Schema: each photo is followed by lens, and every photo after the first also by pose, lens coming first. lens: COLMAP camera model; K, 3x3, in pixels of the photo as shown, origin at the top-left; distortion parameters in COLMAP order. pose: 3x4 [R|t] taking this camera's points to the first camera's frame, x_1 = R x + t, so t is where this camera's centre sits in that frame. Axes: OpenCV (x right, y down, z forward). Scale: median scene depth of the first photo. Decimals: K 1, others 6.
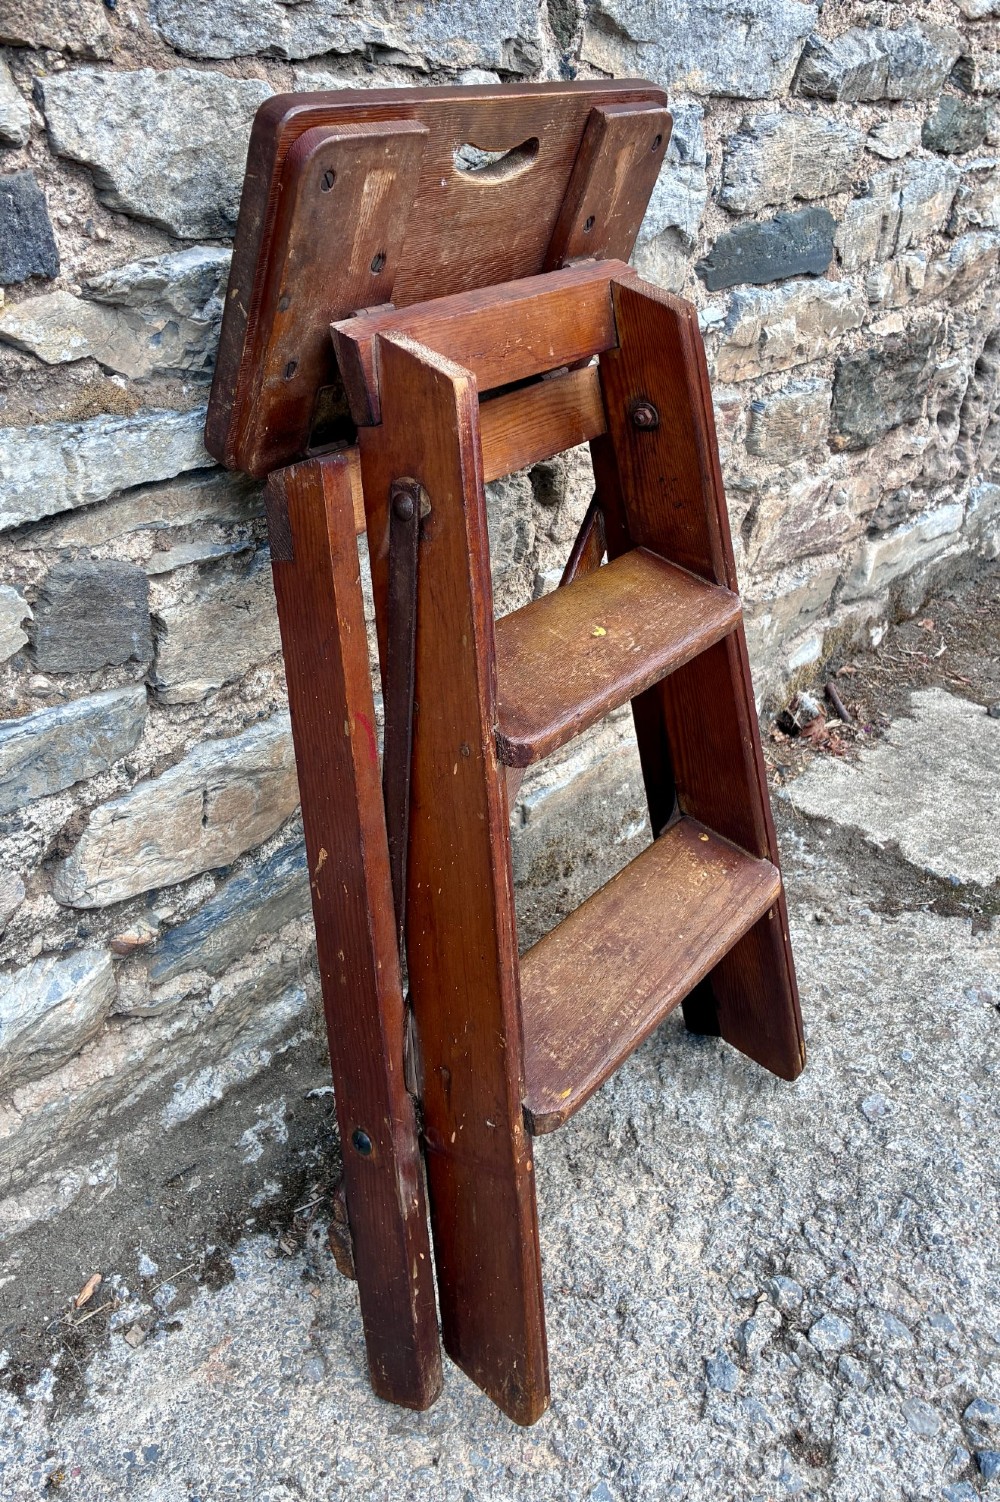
lens RADIAL K [[1337.6, 0, 524.1], [0, 1337.6, 650.0], [0, 0, 1]] dist [0.023449, -0.015955]
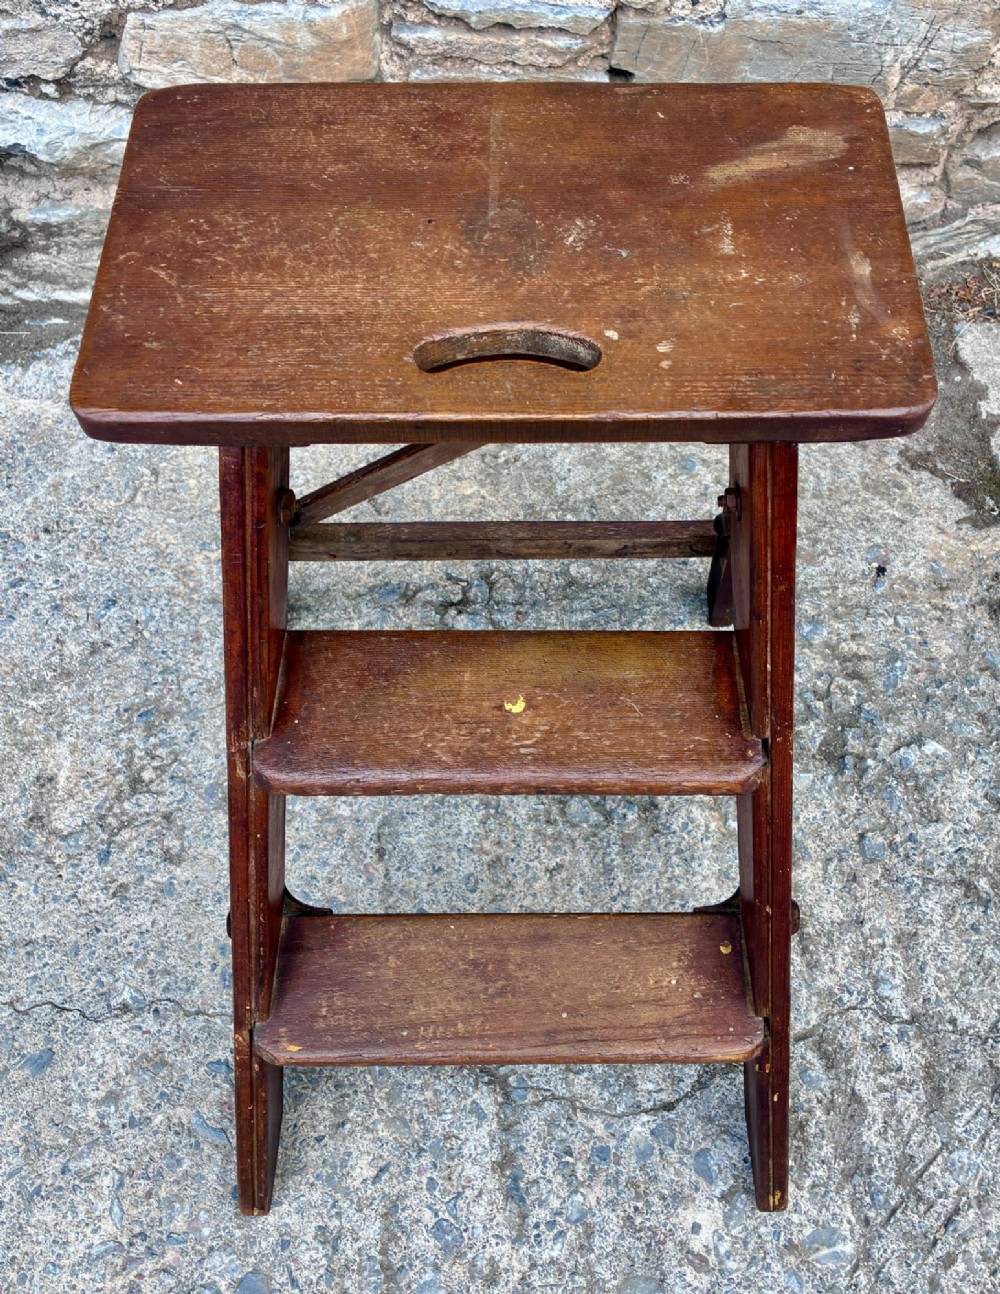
lens RADIAL K [[1234.0, 0, 543.6], [0, 1234.0, 630.4], [0, 0, 1]] dist [0.017032, 0.013251]
pose [[0.673873, 0.591489, -0.442760, 0.978072], [-0.303968, 0.768138, 0.563531, -0.264542], [0.673423, -0.245163, 0.697421, 0.192615]]
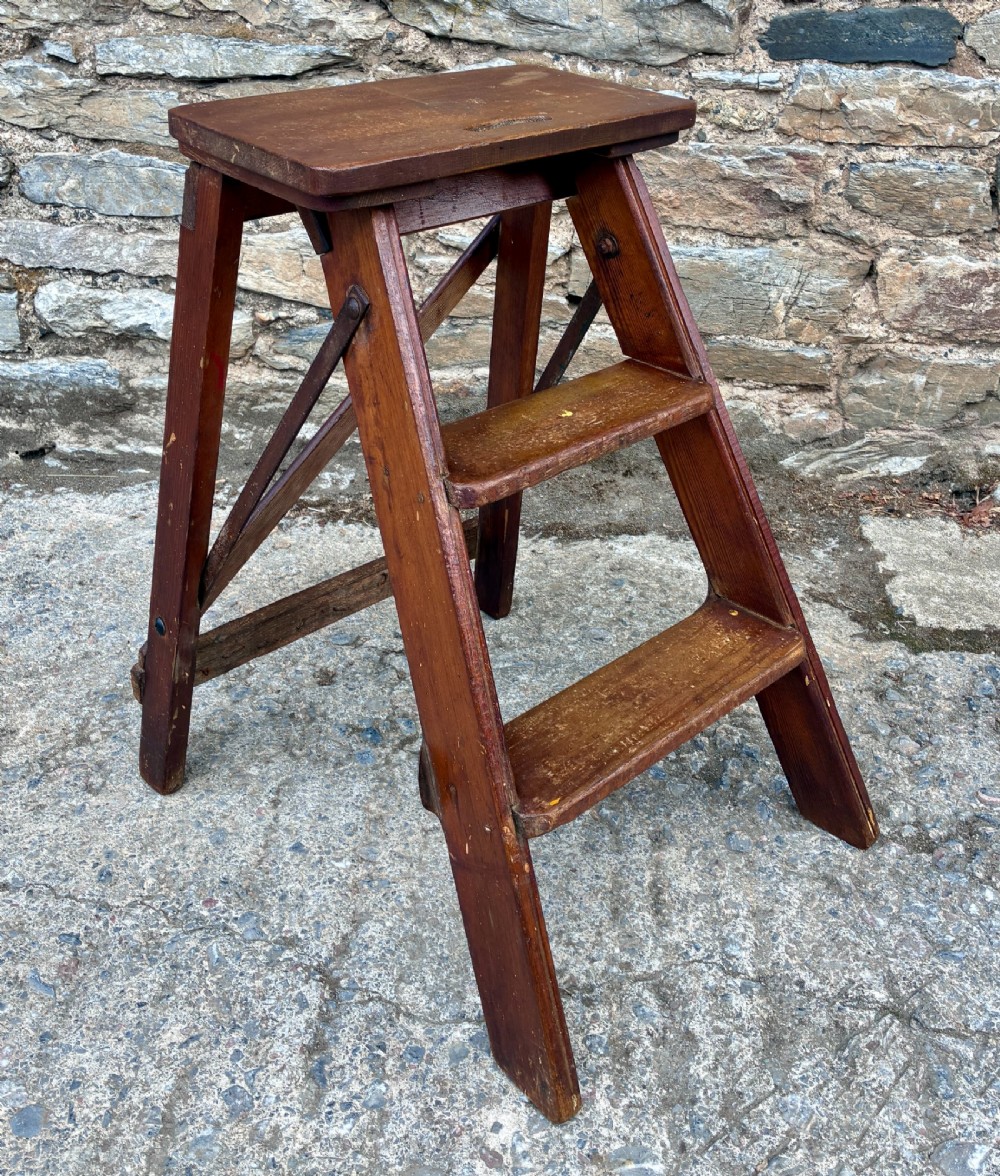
lens RADIAL K [[1223.1, 0, 523.4], [0, 1223.1, 469.8], [0, 0, 1]] dist [0.007091, 0.042994]
pose [[0.566026, 0.286503, -0.773001, 1.569248], [-0.342708, 0.934581, 0.095445, 0.127310], [0.749777, 0.210889, 0.627184, 0.183402]]
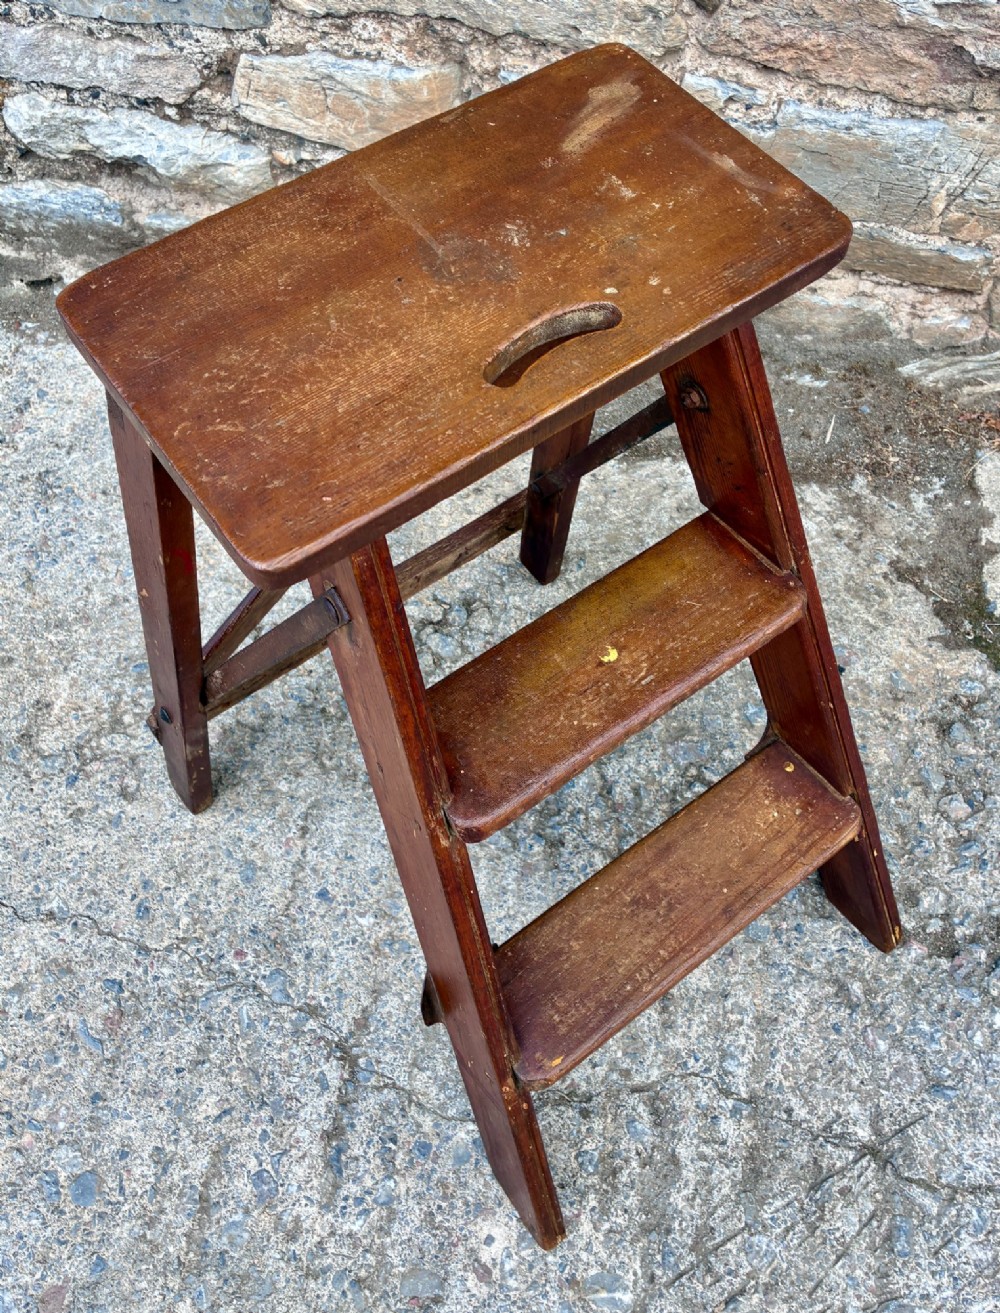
lens RADIAL K [[1149.7, 0, 505.7], [0, 1149.7, 647.1], [0, 0, 1]] dist [0.024052, -0.003441]
pose [[0.476176, 0.694450, -0.539440, 1.107902], [-0.365524, 0.714259, 0.596848, -0.328823], [0.799780, -0.087027, 0.593951, 0.346861]]
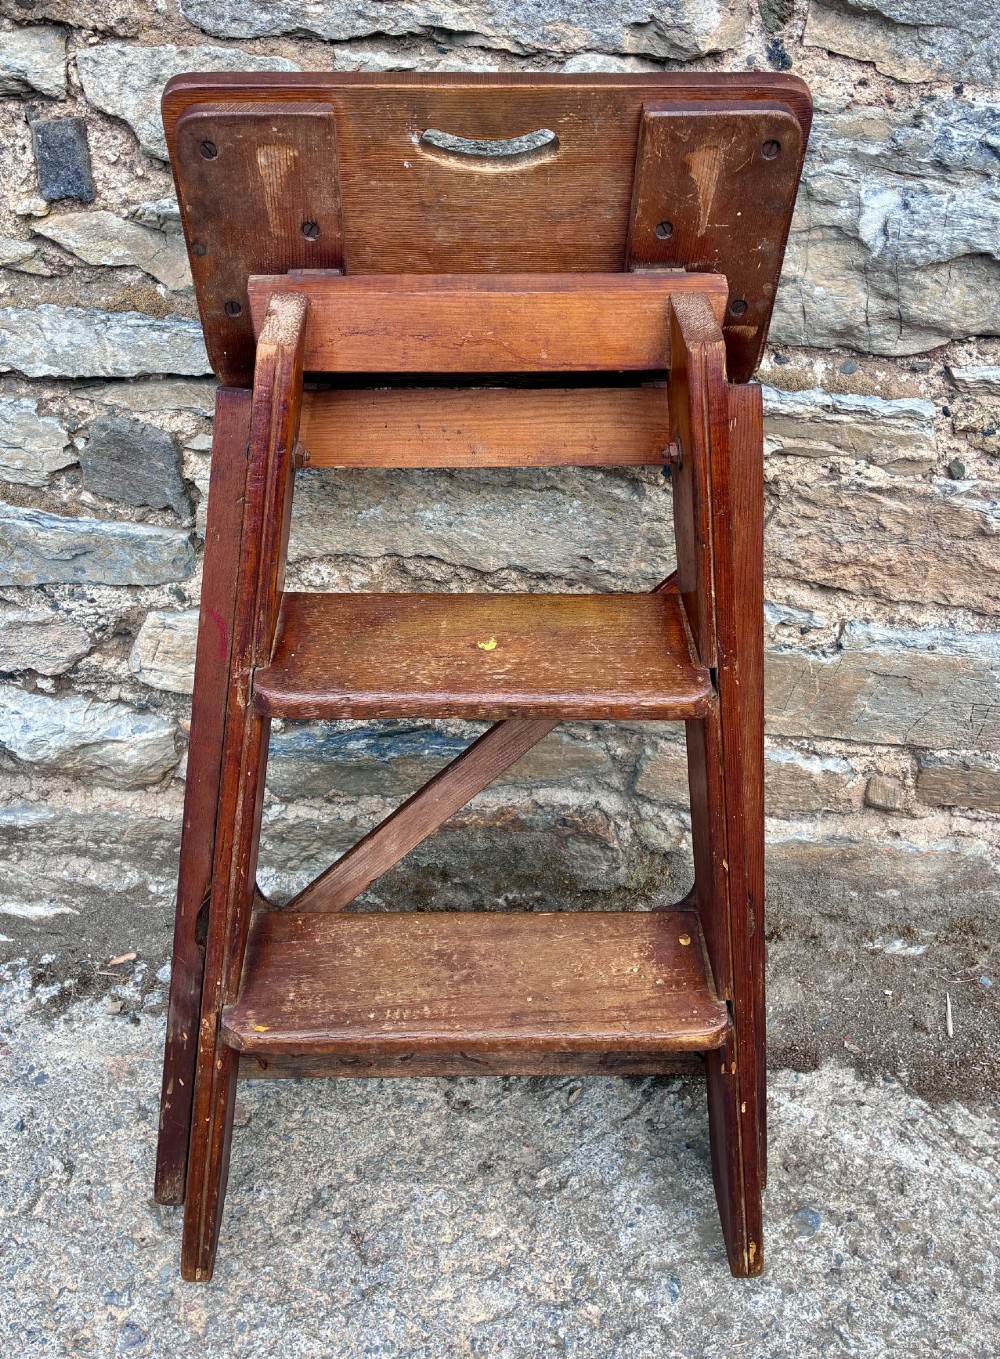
lens RADIAL K [[1264.2, 0, 466.3], [0, 1264.2, 555.2], [0, 0, 1]] dist [0.006703, 0.004715]
pose [[0.599804, 0.341556, -0.723584, 0.712523], [-0.334300, 0.928577, 0.161207, -0.225973], [0.726965, 0.145202, 0.671147, 0.399506]]
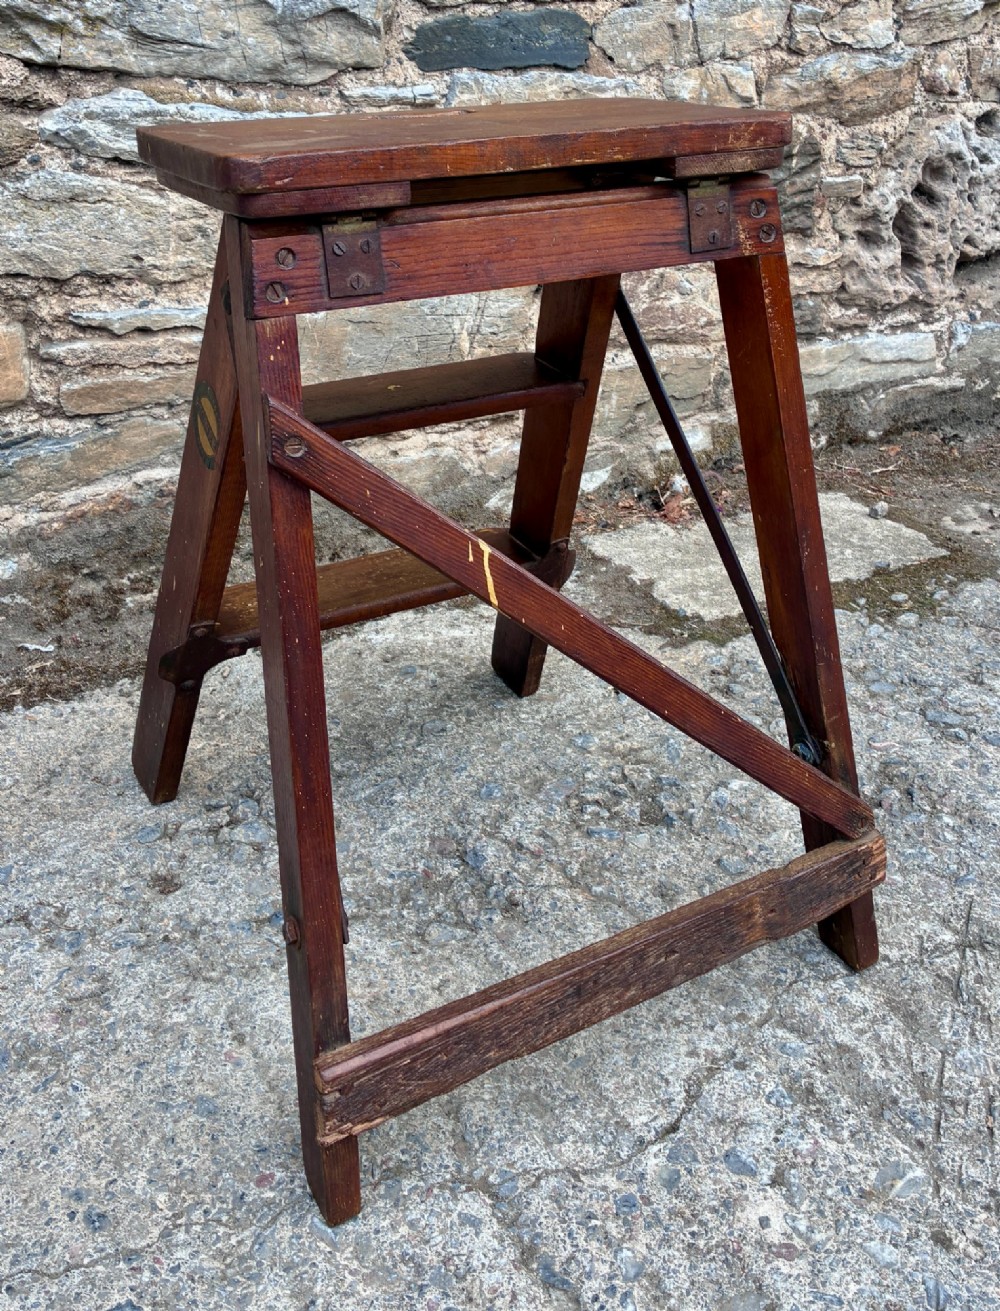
lens RADIAL K [[1371.9, 0, 561.0], [0, 1371.9, 526.5], [0, 0, 1]] dist [0.029234, -0.013700]
pose [[0.932353, 0.073286, -0.354044, 1.085484], [-0.101172, 0.993004, -0.060881, 0.315680], [0.347106, 0.092582, 0.933245, -0.153141]]
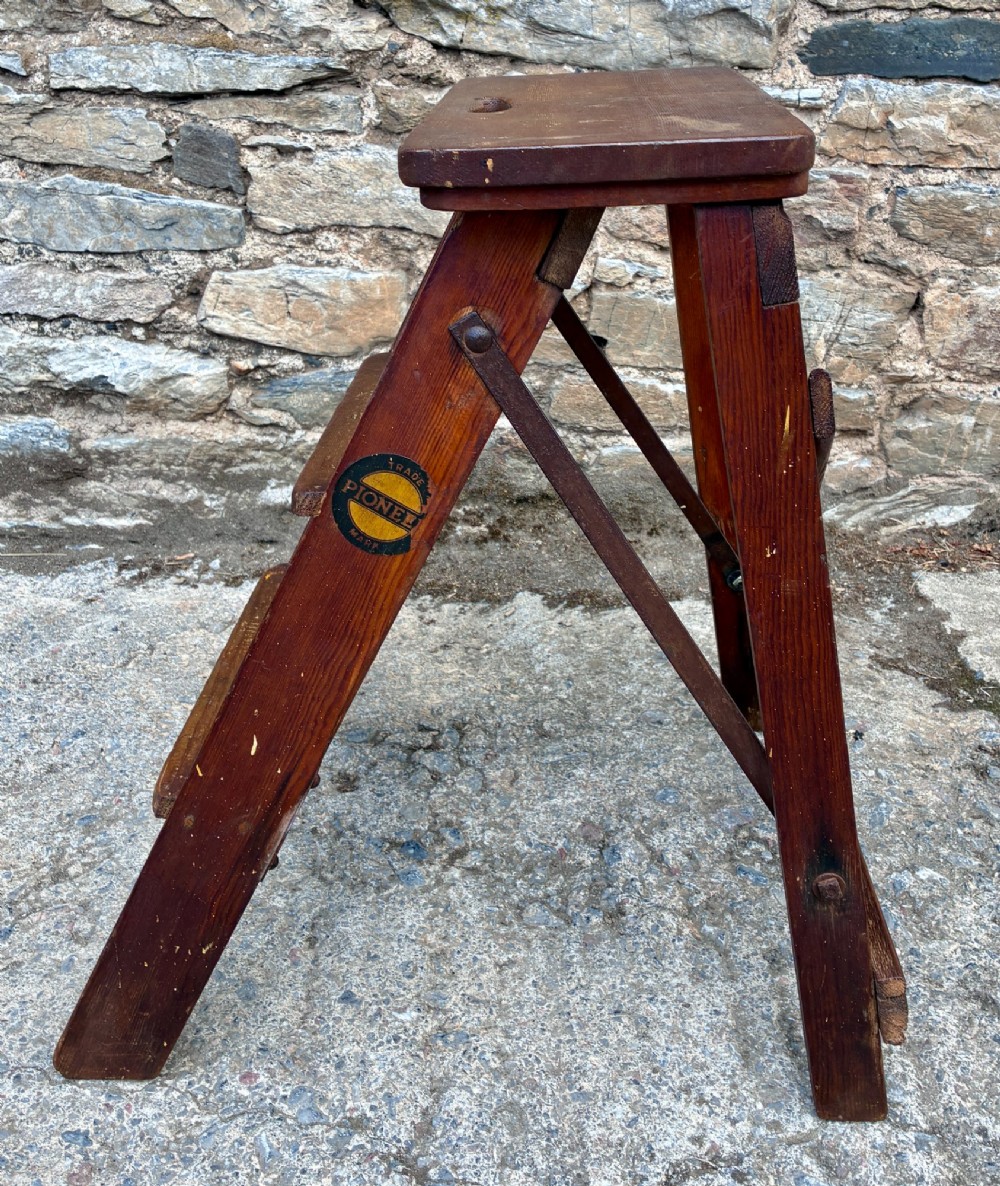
lens RADIAL K [[1262.2, 0, 540.8], [0, 1262.2, 466.6], [0, 0, 1]] dist [0.021732, -0.010288]
pose [[0.643375, 0.228007, -0.730809, 1.339059], [-0.322321, 0.946560, 0.011561, 0.208849], [0.694390, 0.228117, 0.682484, 0.163273]]
